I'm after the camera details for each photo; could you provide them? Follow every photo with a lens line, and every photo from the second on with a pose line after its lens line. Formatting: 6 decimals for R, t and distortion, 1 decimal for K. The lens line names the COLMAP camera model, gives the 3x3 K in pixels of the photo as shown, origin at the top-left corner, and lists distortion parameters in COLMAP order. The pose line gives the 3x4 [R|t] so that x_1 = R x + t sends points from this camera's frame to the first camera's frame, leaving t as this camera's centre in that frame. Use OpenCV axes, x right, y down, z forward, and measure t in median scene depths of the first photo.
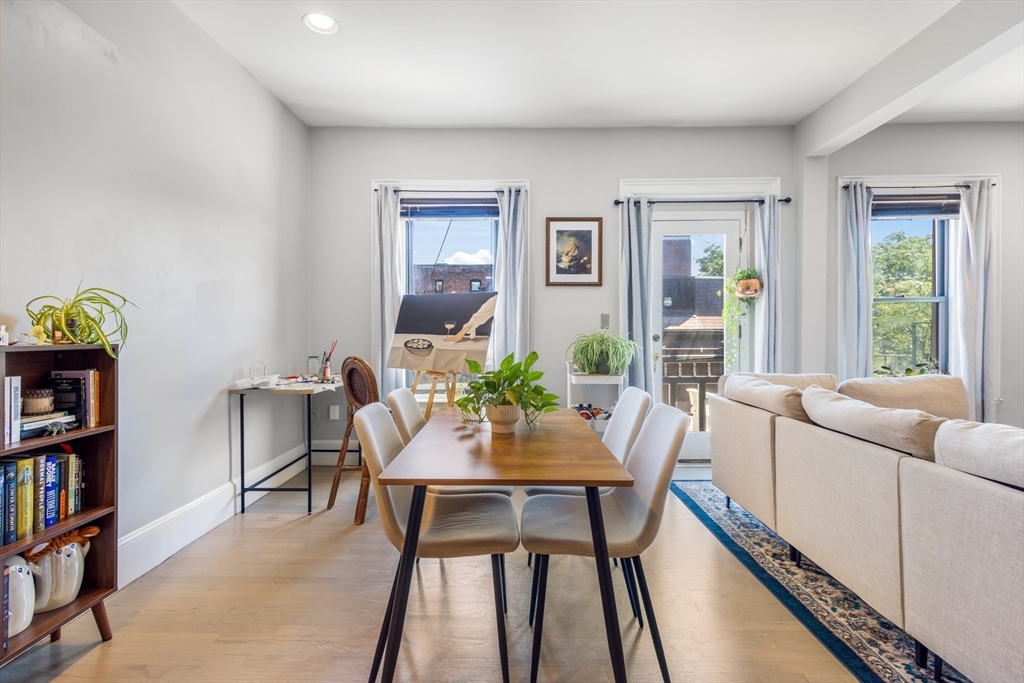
lens RADIAL K [[482.6, 0, 512.6], [0, 482.6, 332.2], [0, 0, 1]] dist [0.012206, -0.003460]
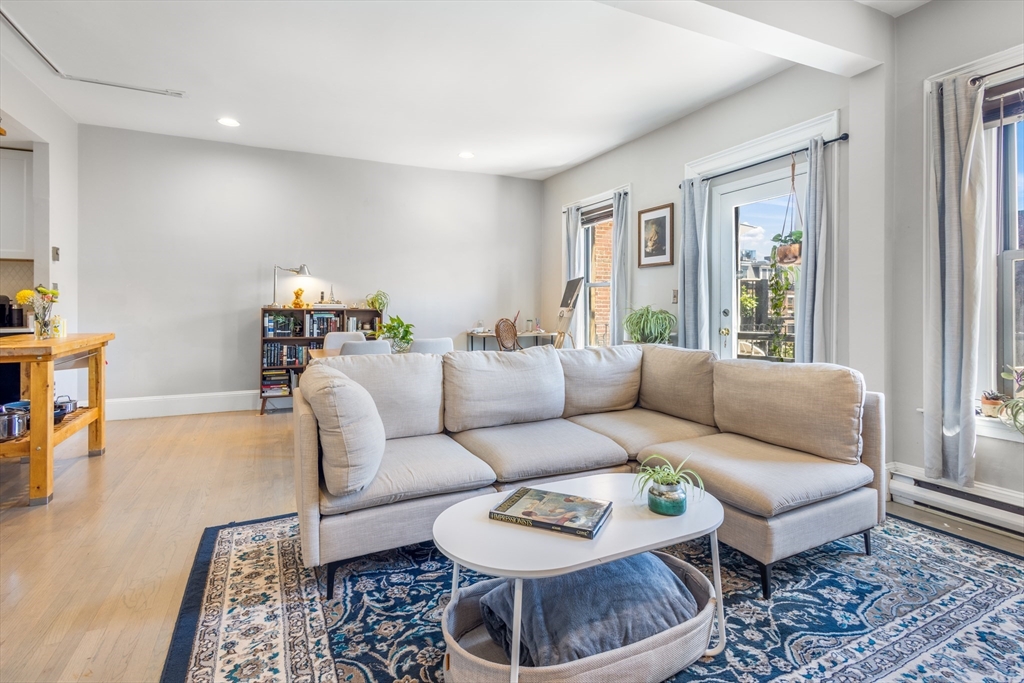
lens RADIAL K [[482.6, 0, 504.7], [0, 482.6, 312.1], [0, 0, 1]] dist [0.012206, -0.003460]
pose [[0.438375, 0.015169, -0.898664, 1.036801], [-0.003797, 0.999880, 0.015025, -0.002227], [0.898784, -0.003175, 0.438380, 0.171228]]
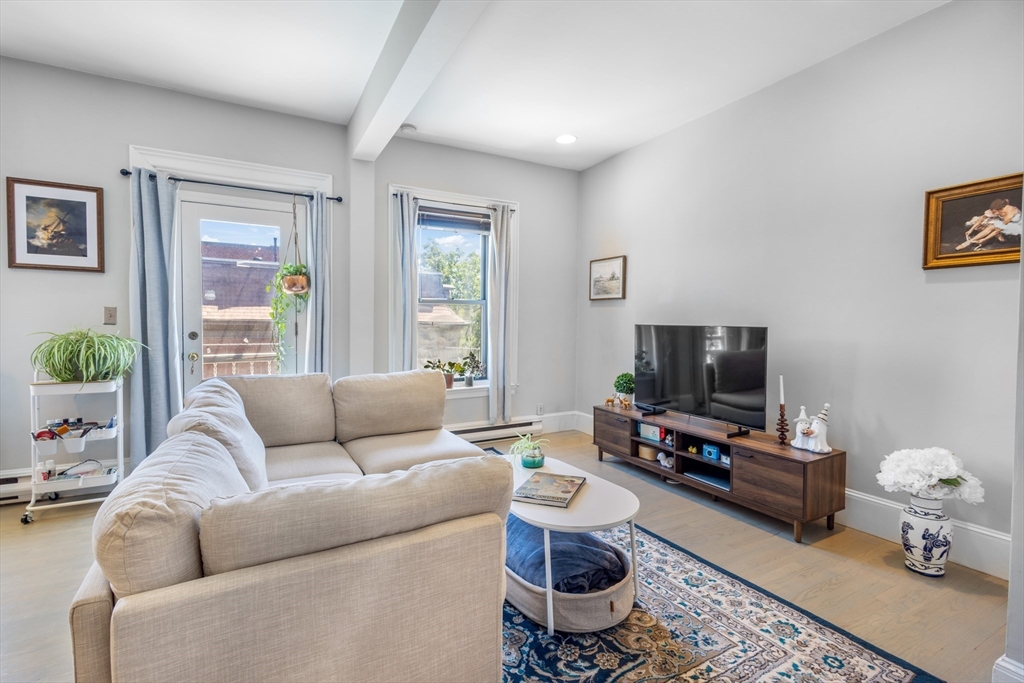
lens RADIAL K [[482.6, 0, 519.3], [0, 482.6, 334.5], [0, 0, 1]] dist [0.012206, -0.003460]
pose [[0.865374, -0.001406, 0.501124, 0.389884], [-0.011661, 0.999669, 0.022942, -0.018009], [-0.500991, -0.025697, 0.865071, -0.069968]]
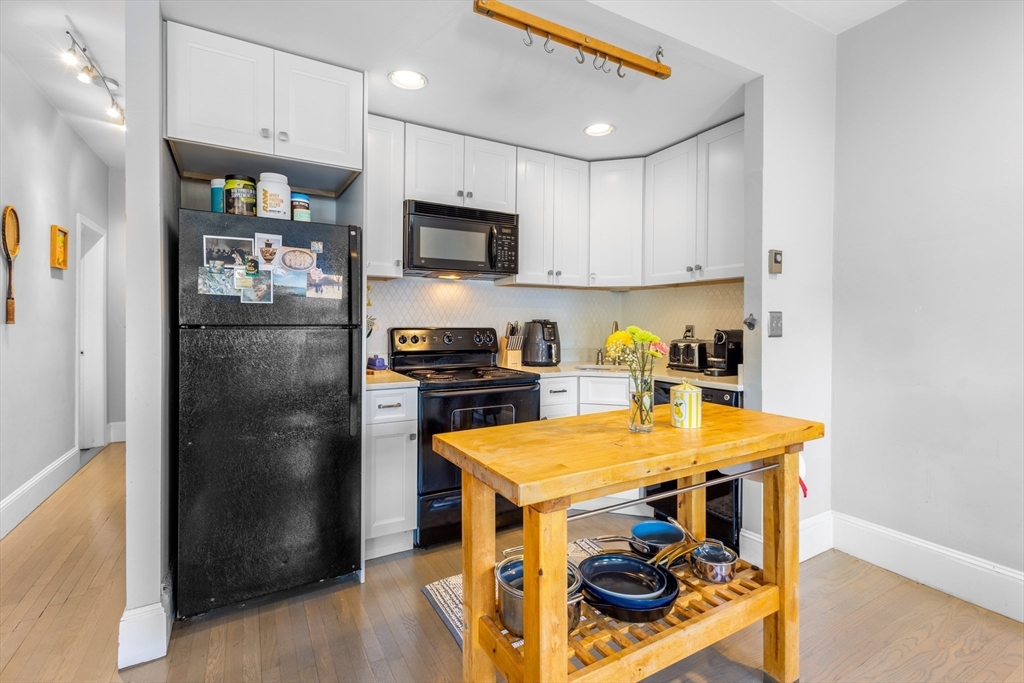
lens RADIAL K [[482.6, 0, 528.4], [0, 482.6, 325.9], [0, 0, 1]] dist [0.012206, -0.003460]
pose [[-0.852869, 0.001490, -0.522124, 0.259344], [-0.003463, 0.999958, 0.008510, -0.030308], [0.522114, 0.009066, -0.852827, 0.127913]]
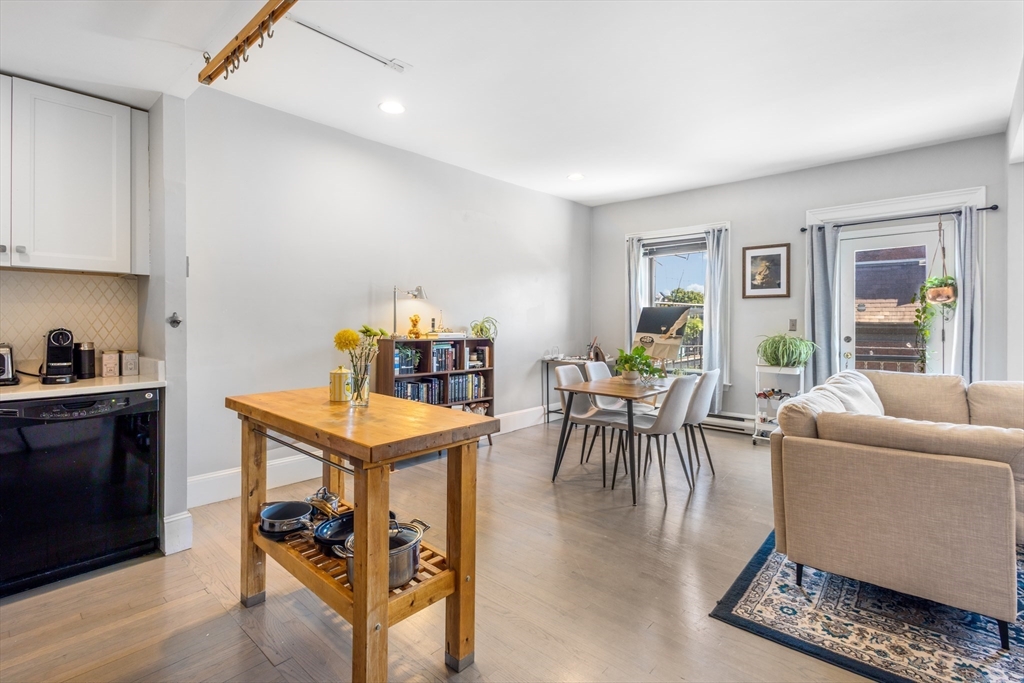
lens RADIAL K [[482.6, 0, 508.3], [0, 482.6, 322.2], [0, 0, 1]] dist [0.012206, -0.003460]
pose [[0.751865, 0.001711, -0.659314, 0.478158], [-0.001883, 0.999998, 0.000448, -0.029311], [0.659314, 0.000905, 0.751867, -0.454306]]
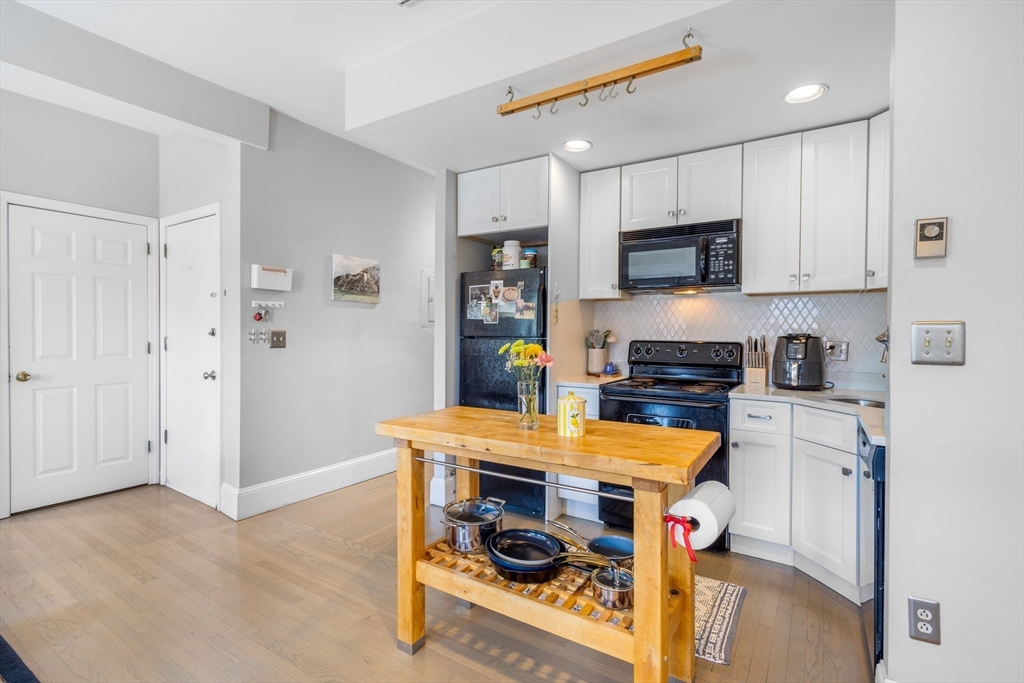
lens RADIAL K [[482.6, 0, 496.4], [0, 482.6, 339.3], [0, 0, 1]] dist [0.012206, -0.003460]
pose [[-0.845257, -0.014335, 0.534167, -0.247037], [-0.006937, 0.999850, 0.015854, -0.034913], [-0.534314, 0.009695, -0.845230, 0.253980]]
